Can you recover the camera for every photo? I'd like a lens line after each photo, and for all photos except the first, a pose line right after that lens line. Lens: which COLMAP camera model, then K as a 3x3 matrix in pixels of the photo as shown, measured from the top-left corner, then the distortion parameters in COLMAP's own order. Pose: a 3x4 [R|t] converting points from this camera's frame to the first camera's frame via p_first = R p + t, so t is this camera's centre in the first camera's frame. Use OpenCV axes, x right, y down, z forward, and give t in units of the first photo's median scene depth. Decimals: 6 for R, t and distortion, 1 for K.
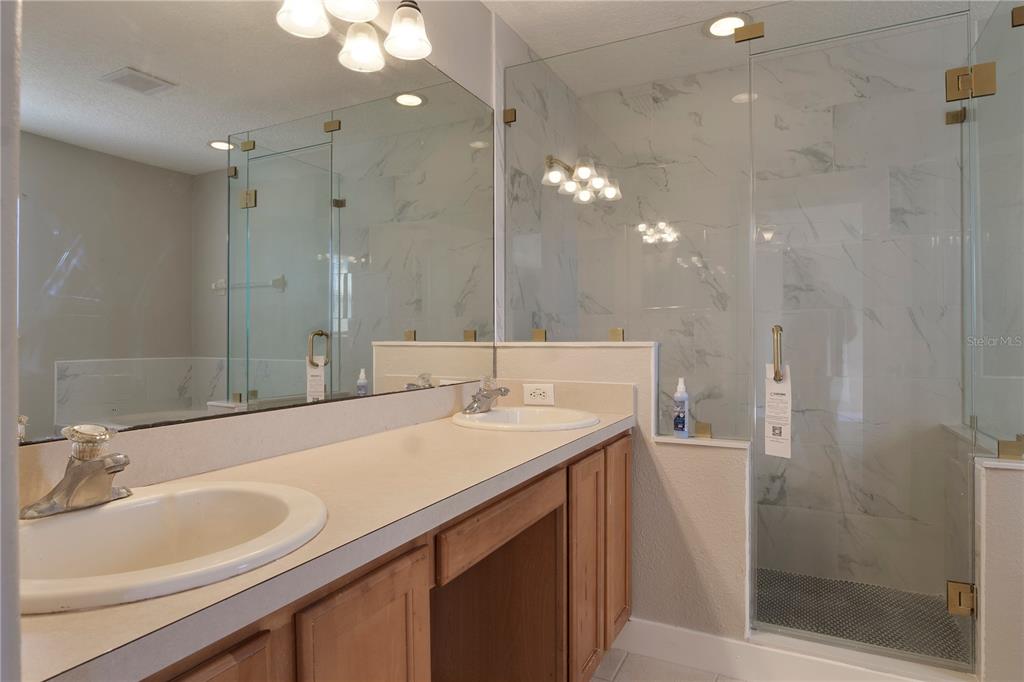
lens RADIAL K [[577.3, 0, 506.7], [0, 577.3, 337.9], [0, 0, 1]] dist [-0.021361, -0.000050]
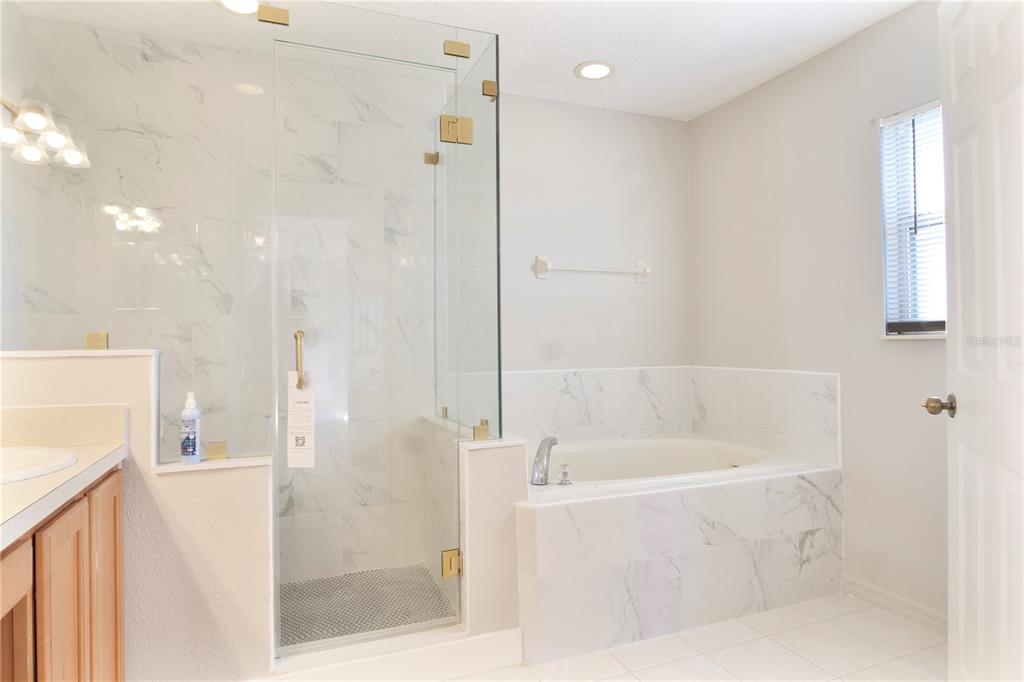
lens RADIAL K [[577.3, 0, 506.7], [0, 577.3, 337.9], [0, 0, 1]] dist [-0.021361, -0.000050]
pose [[0.655283, 0.002746, 0.755379, -0.024147], [0.005183, 0.999954, -0.008132, -0.000066], [-0.755366, 0.009244, 0.655238, 0.098200]]
